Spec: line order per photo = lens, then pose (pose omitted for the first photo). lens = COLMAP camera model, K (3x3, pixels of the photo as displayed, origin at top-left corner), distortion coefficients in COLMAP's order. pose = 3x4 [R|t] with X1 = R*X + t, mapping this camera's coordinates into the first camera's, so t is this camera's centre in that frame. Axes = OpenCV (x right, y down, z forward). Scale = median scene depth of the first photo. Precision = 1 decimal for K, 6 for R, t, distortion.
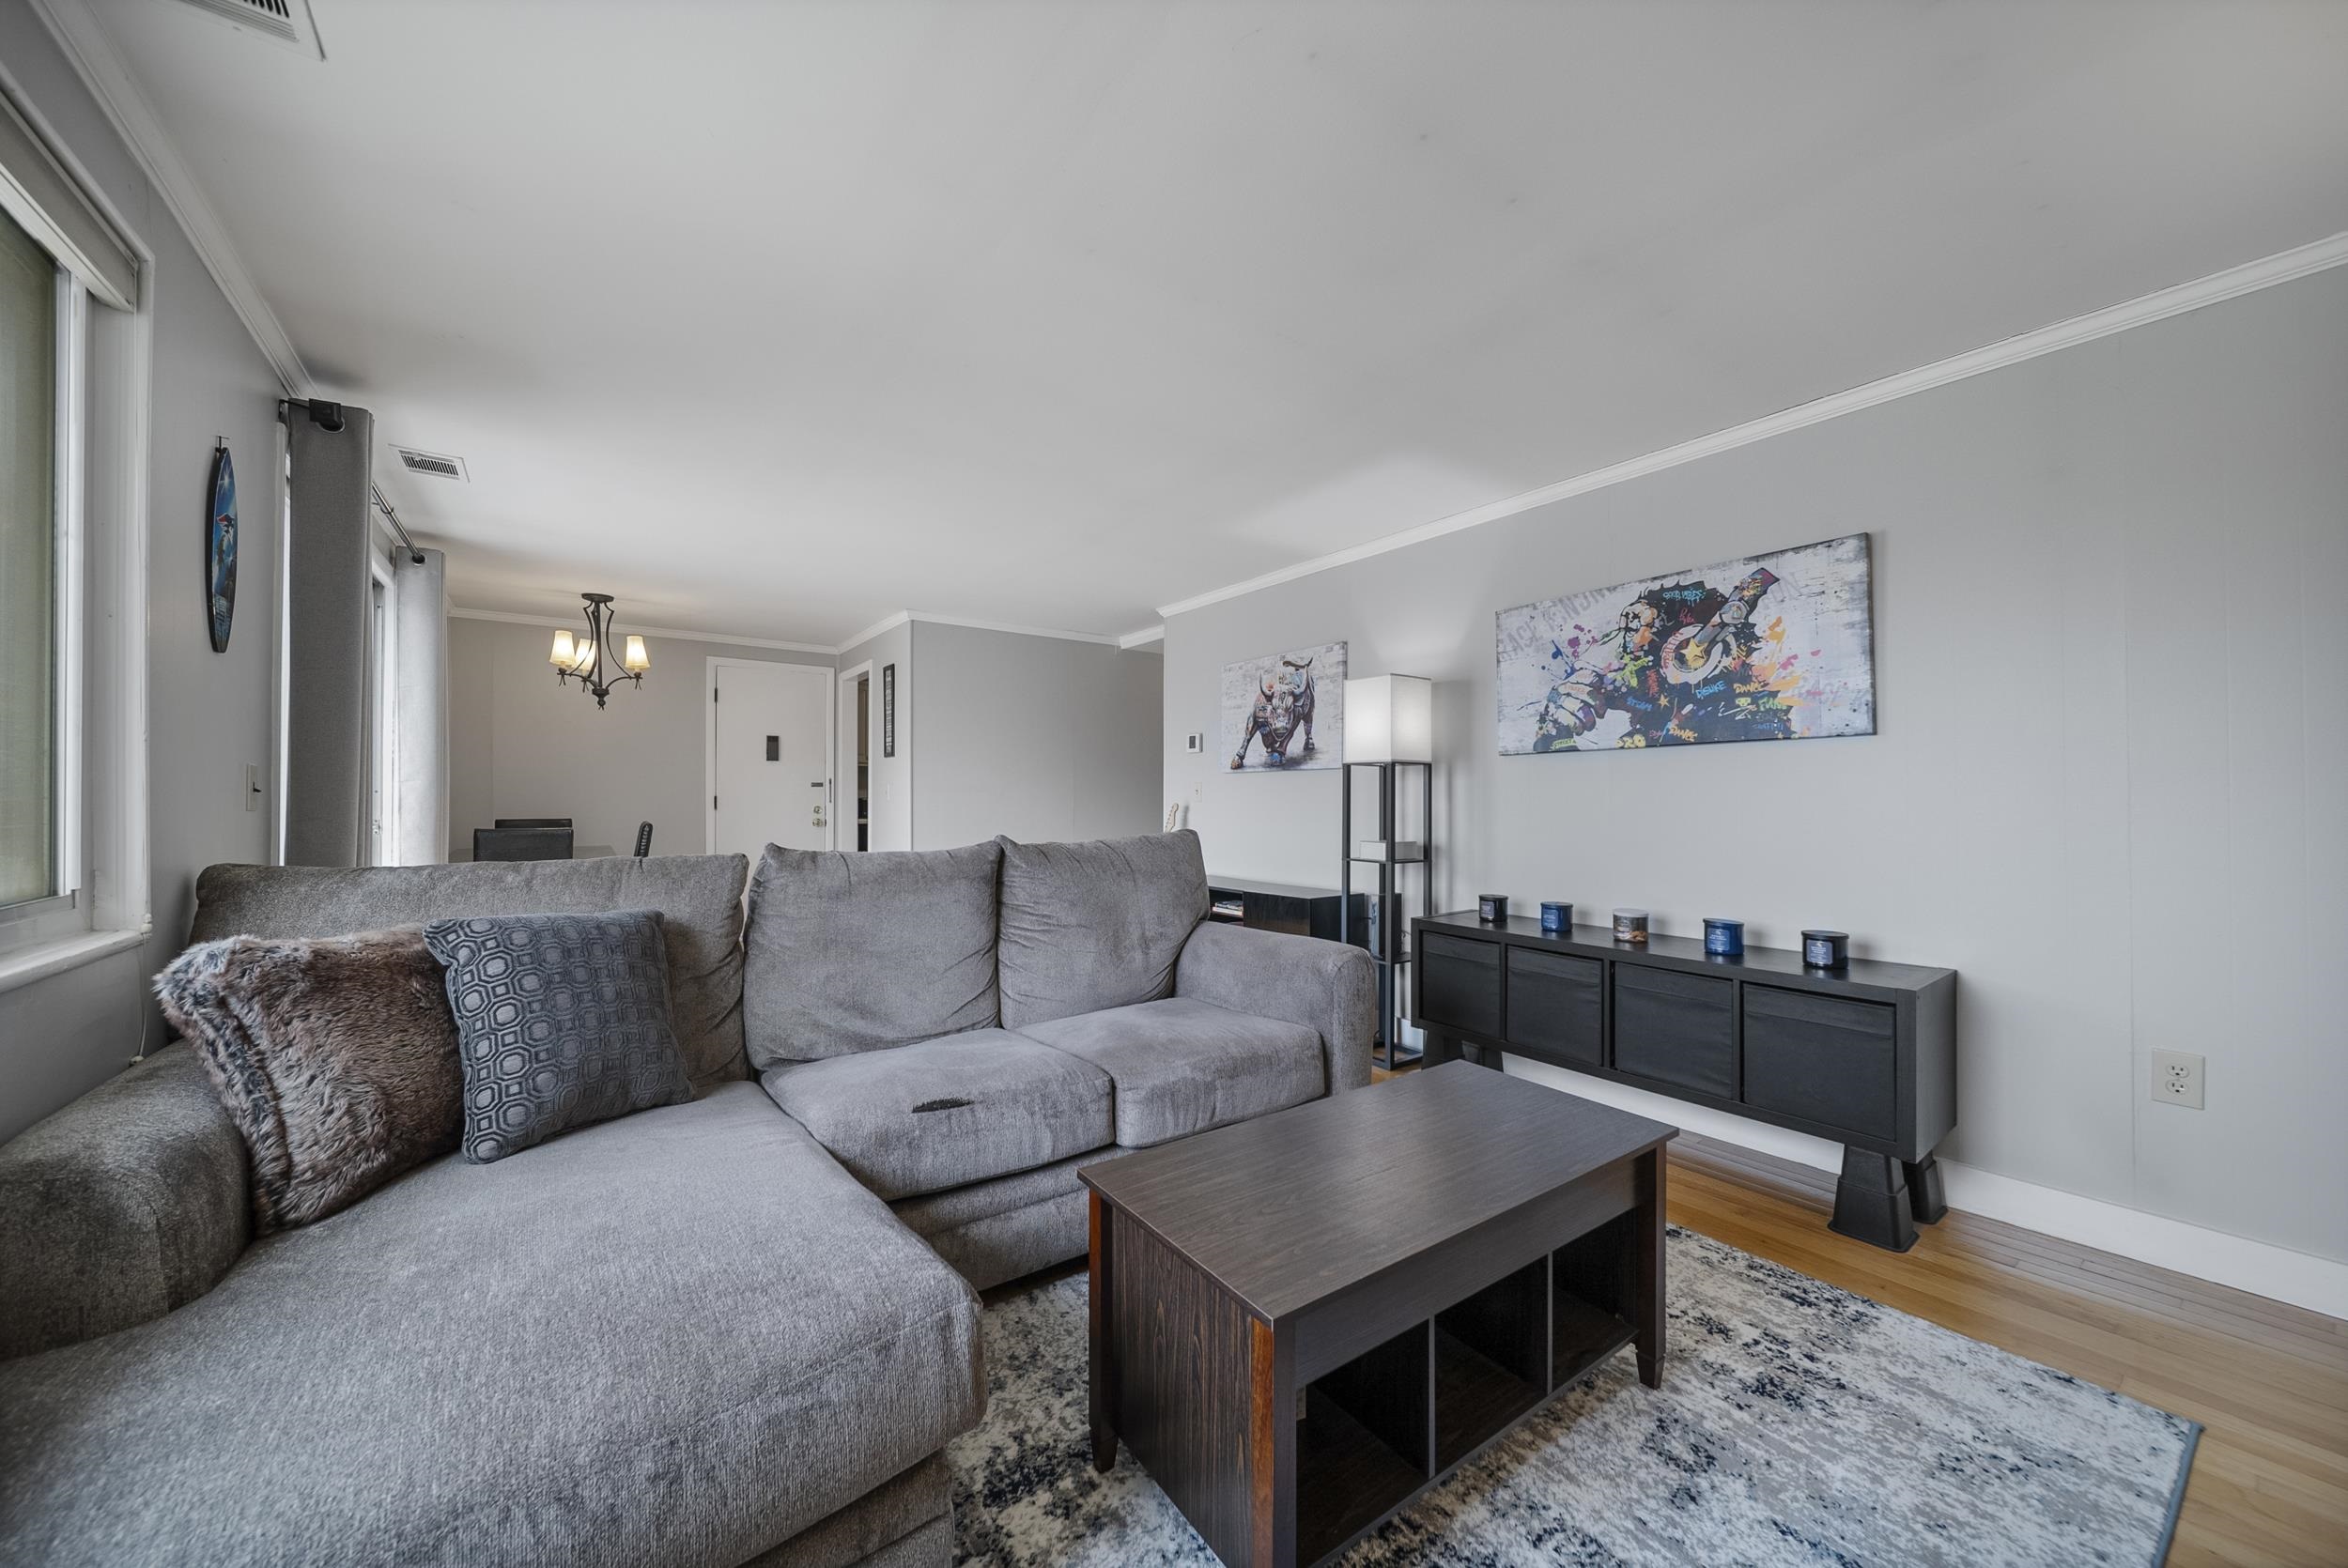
lens RADIAL K [[841.5, 0, 1172.1], [0, 841.5, 786.8], [0, 0, 1]] dist [0.001975, -0.001821]
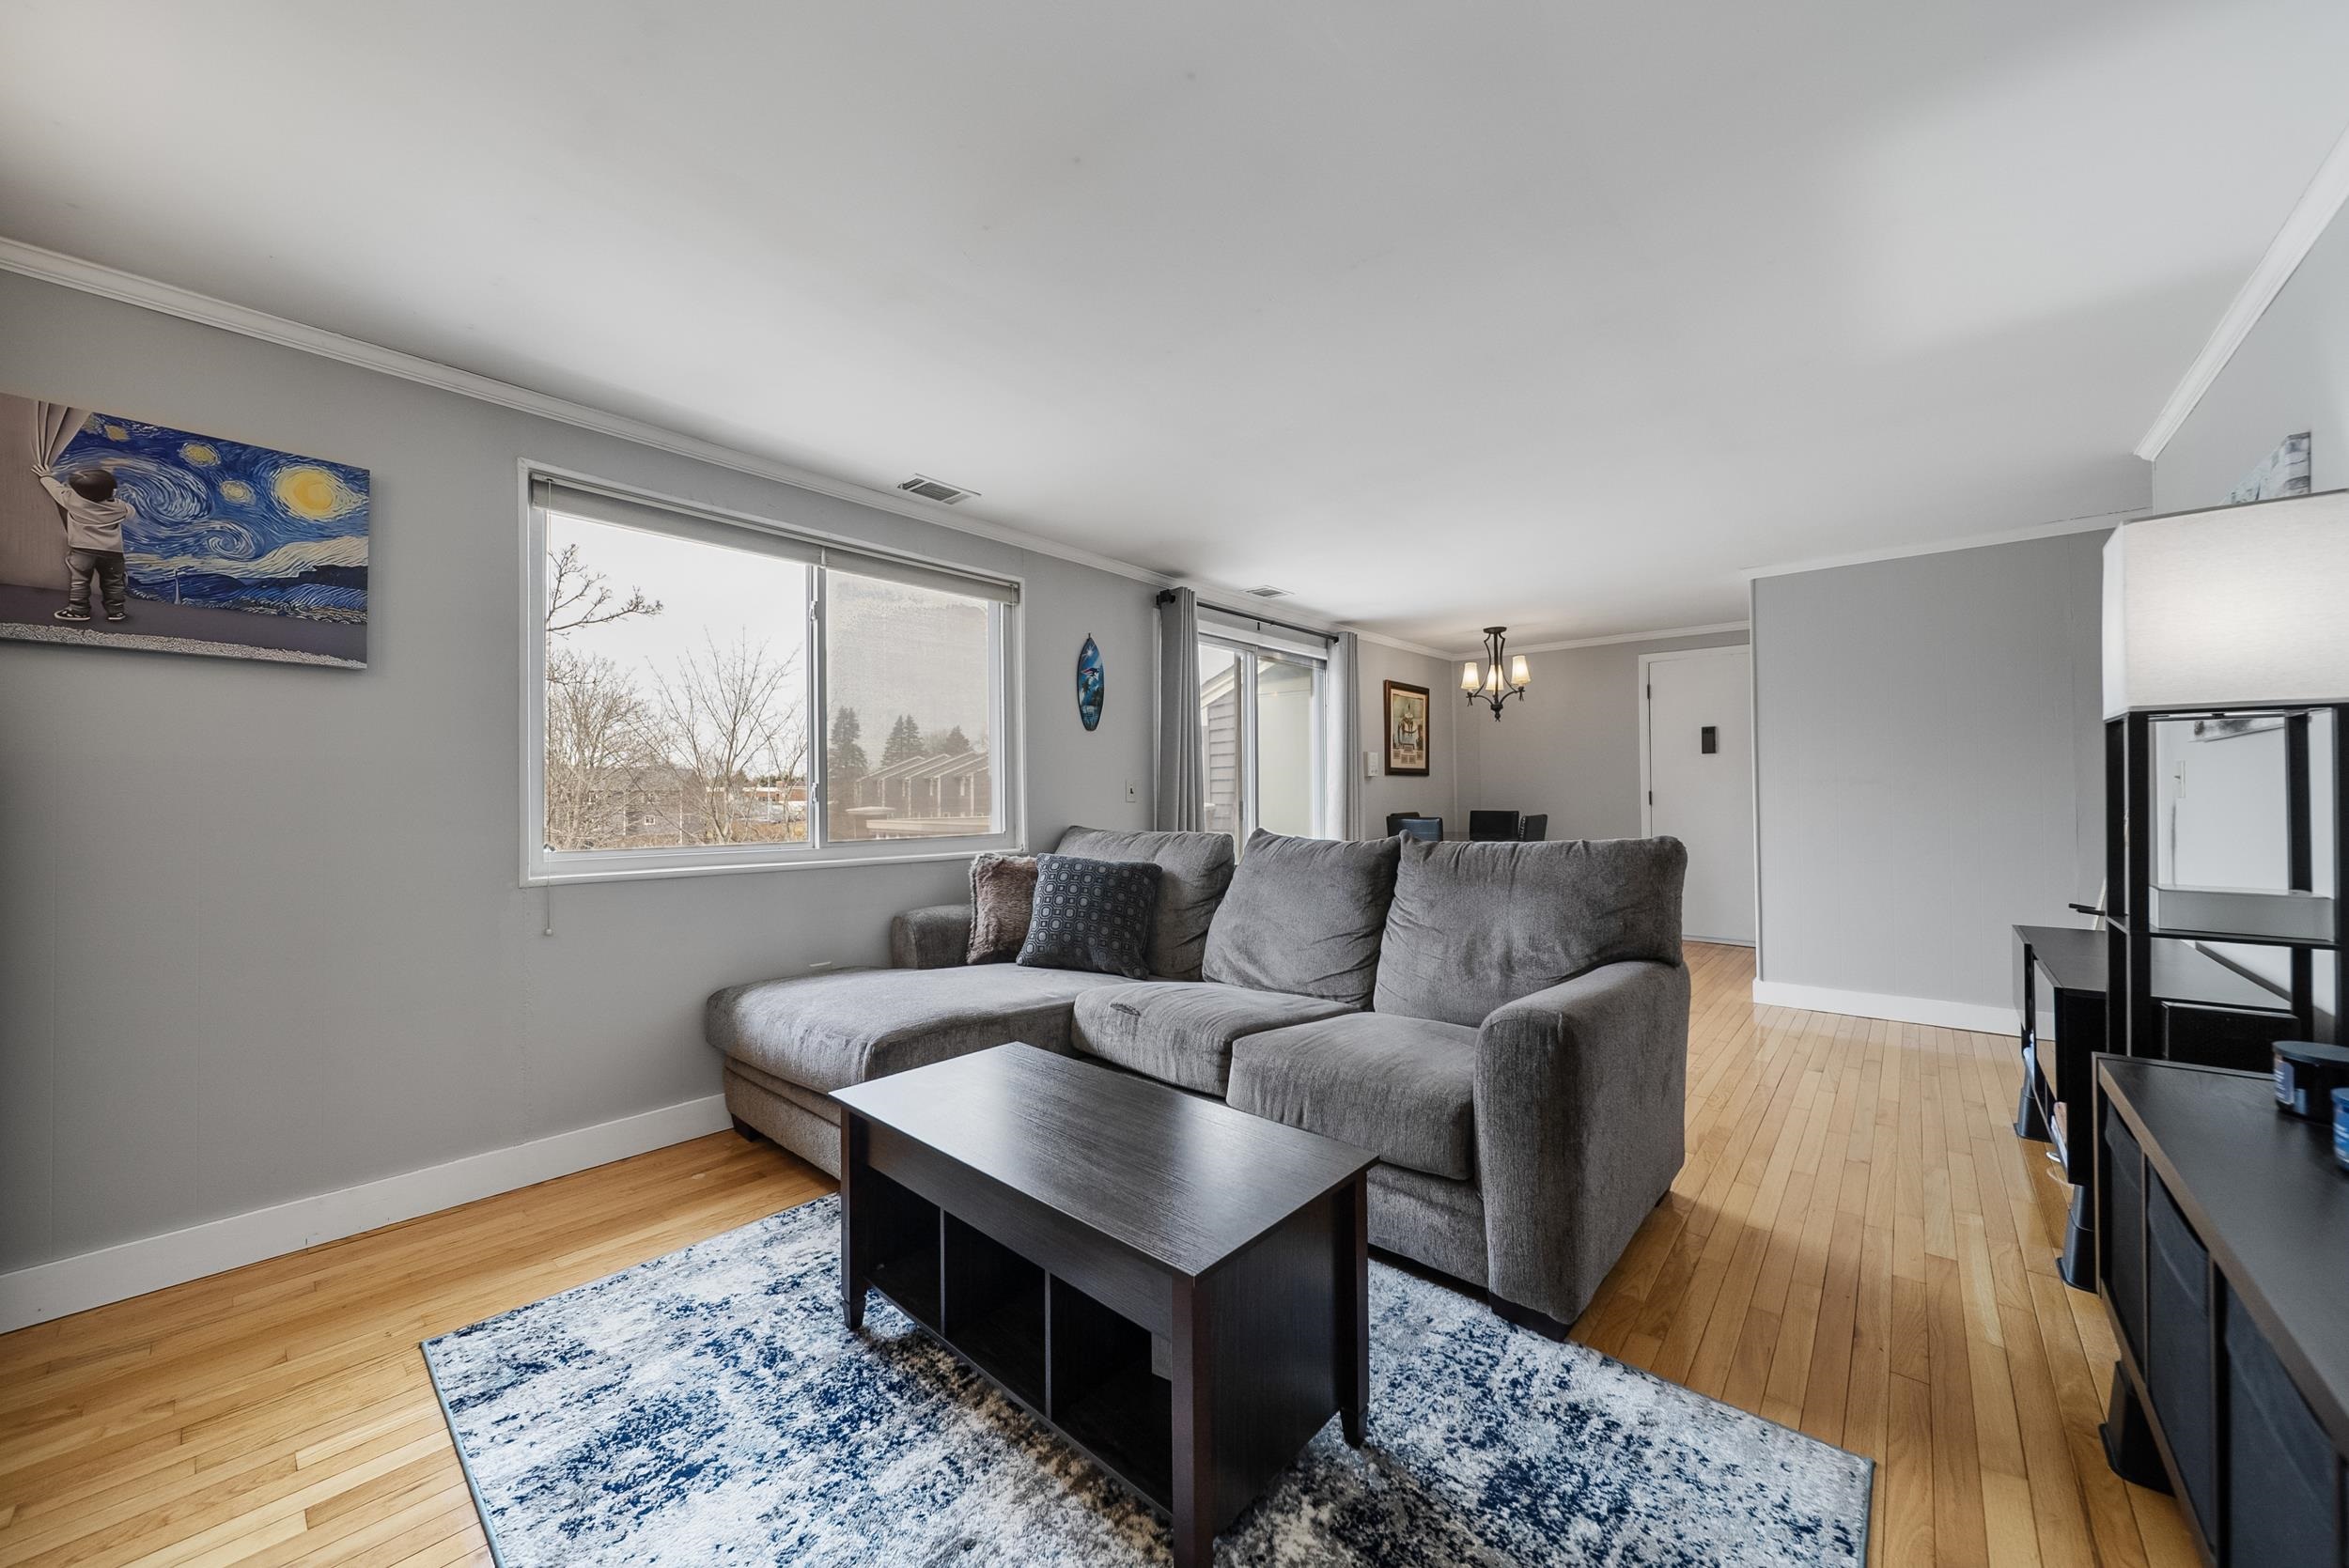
lens RADIAL K [[841.9, 0, 1172.6], [0, 841.9, 786.8], [0, 0, 1]] dist [0.001975, -0.001821]
pose [[0.223692, -0.010685, -0.974601, 0.716810], [0.017874, 0.999817, -0.006859, 0.005000], [0.974496, -0.015886, 0.223842, 0.470578]]
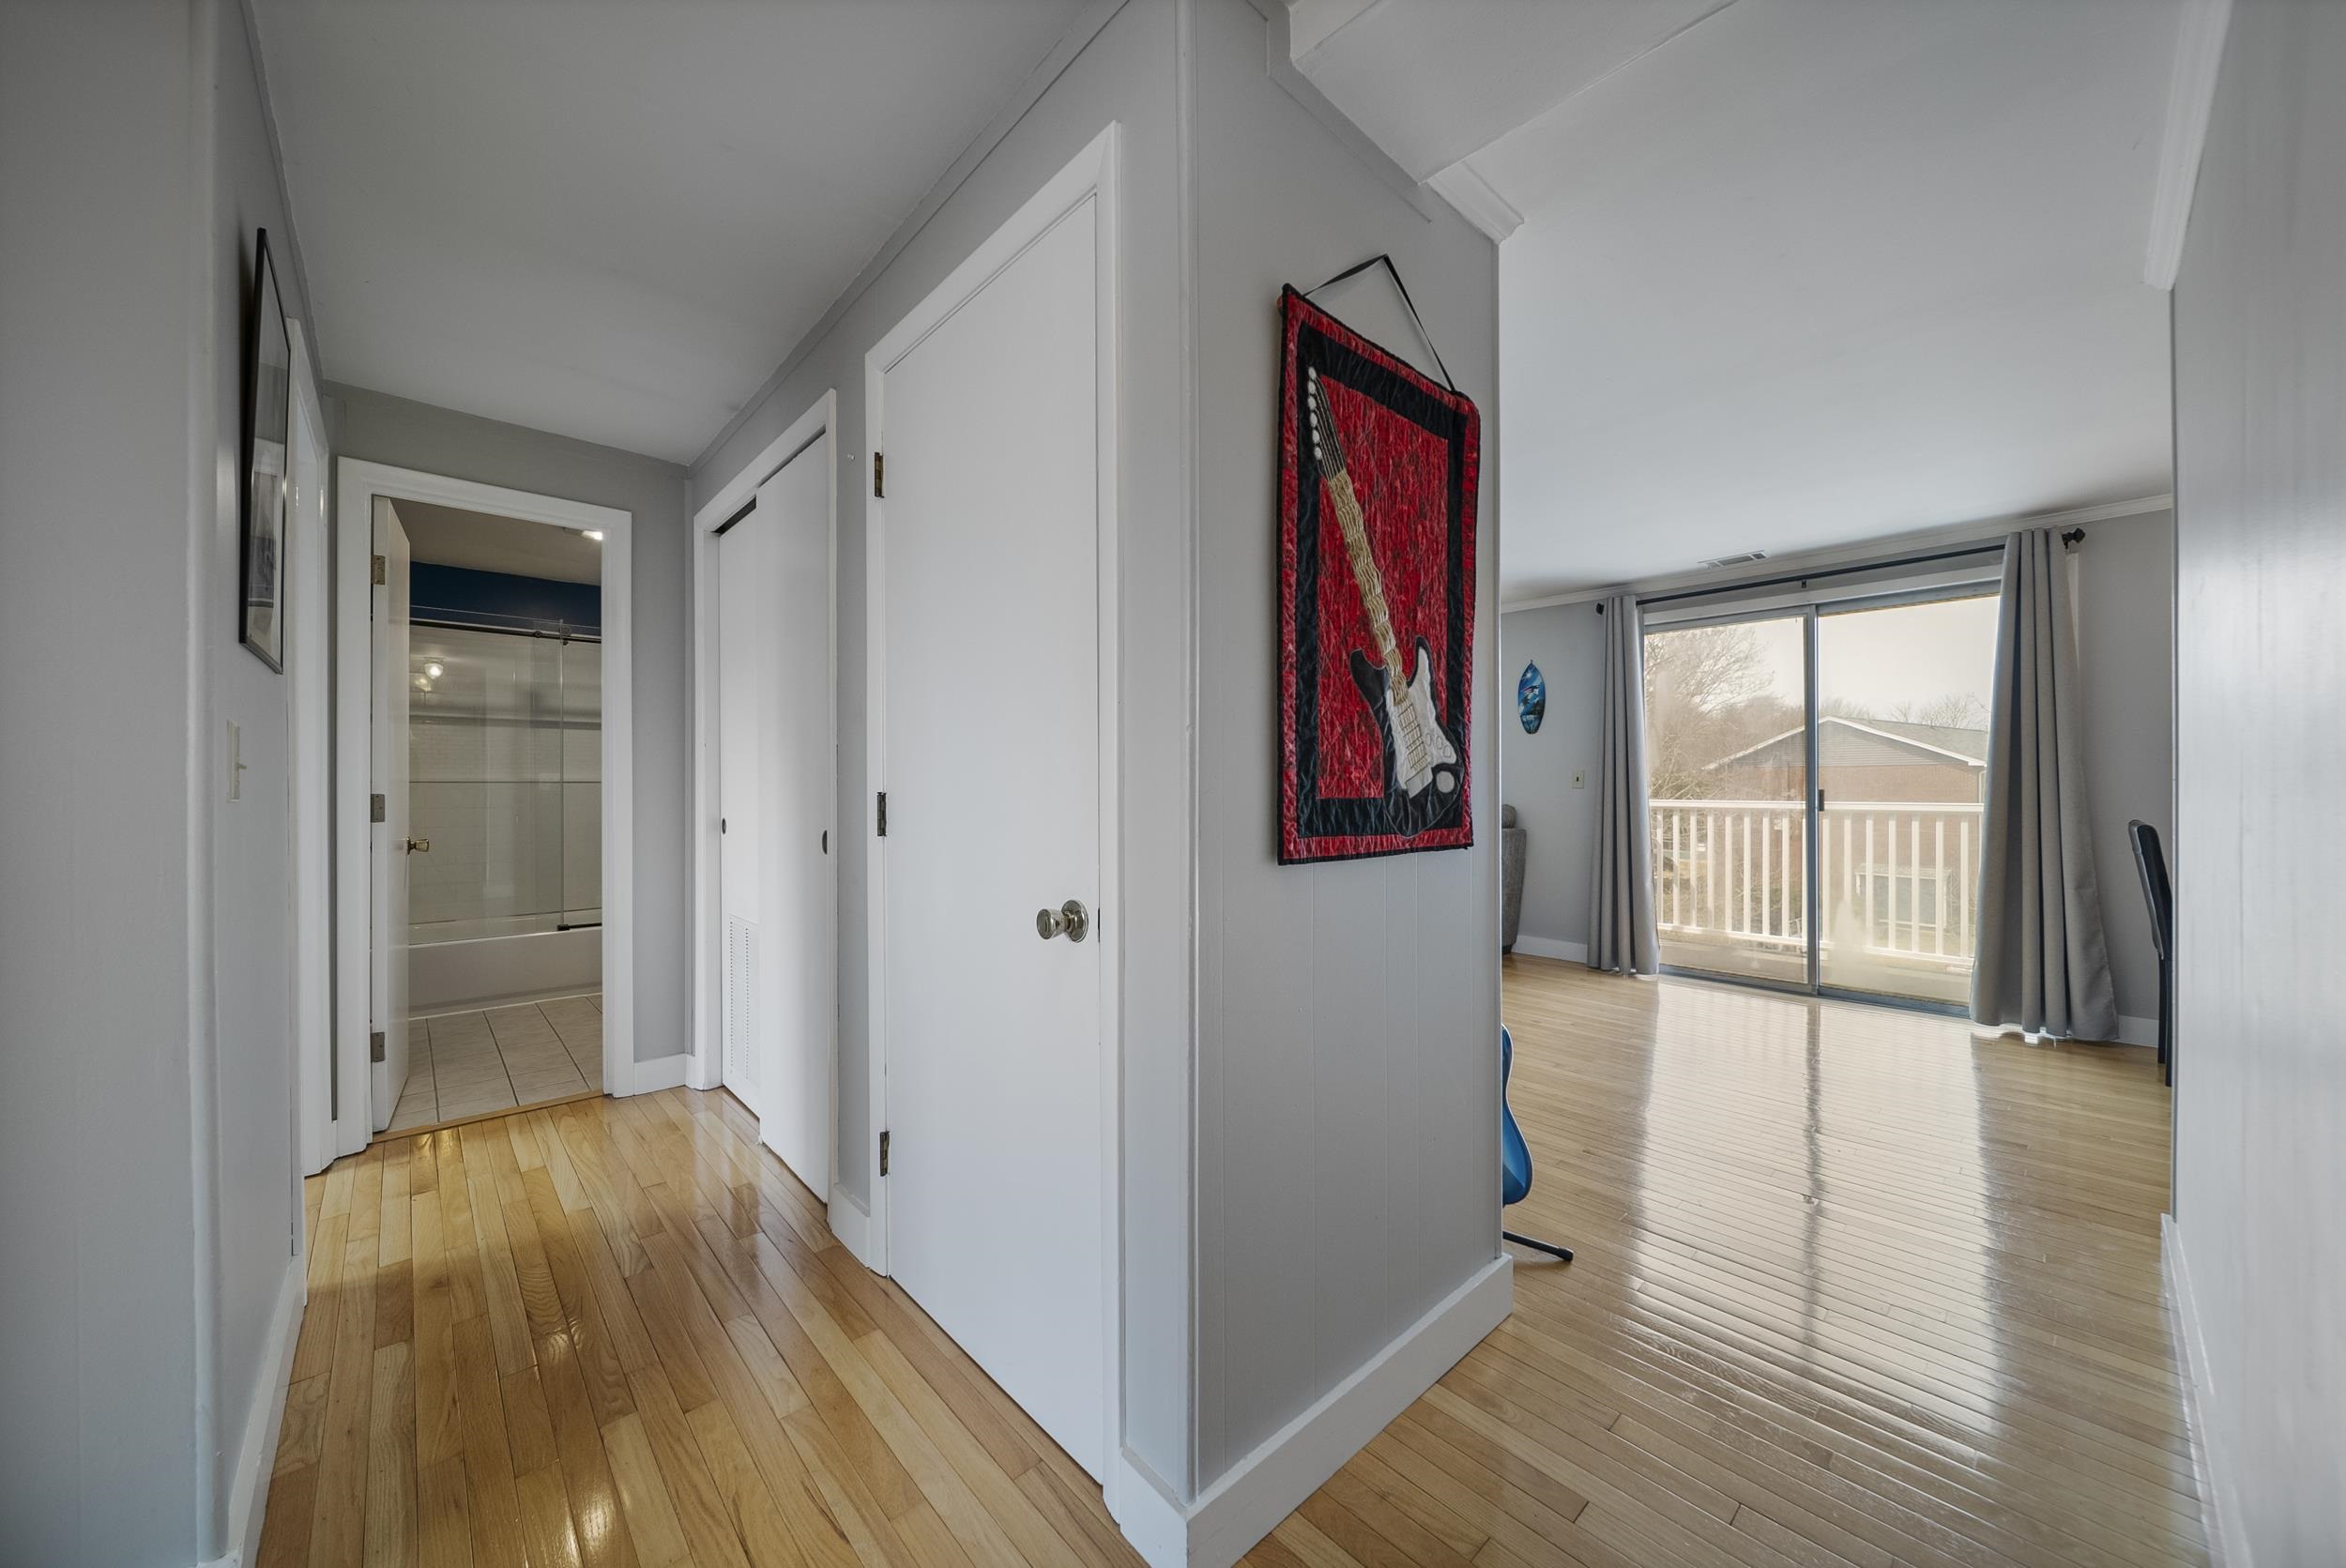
lens RADIAL K [[840.9, 0, 1171.1], [0, 840.9, 786.8], [0, 0, 1]] dist [0.001975, -0.001821]
pose [[-0.992960, 0.003913, -0.118382, 0.307963], [0.005349, 0.999916, -0.011819, 0.035365], [0.118326, -0.012369, -0.992898, 2.491608]]
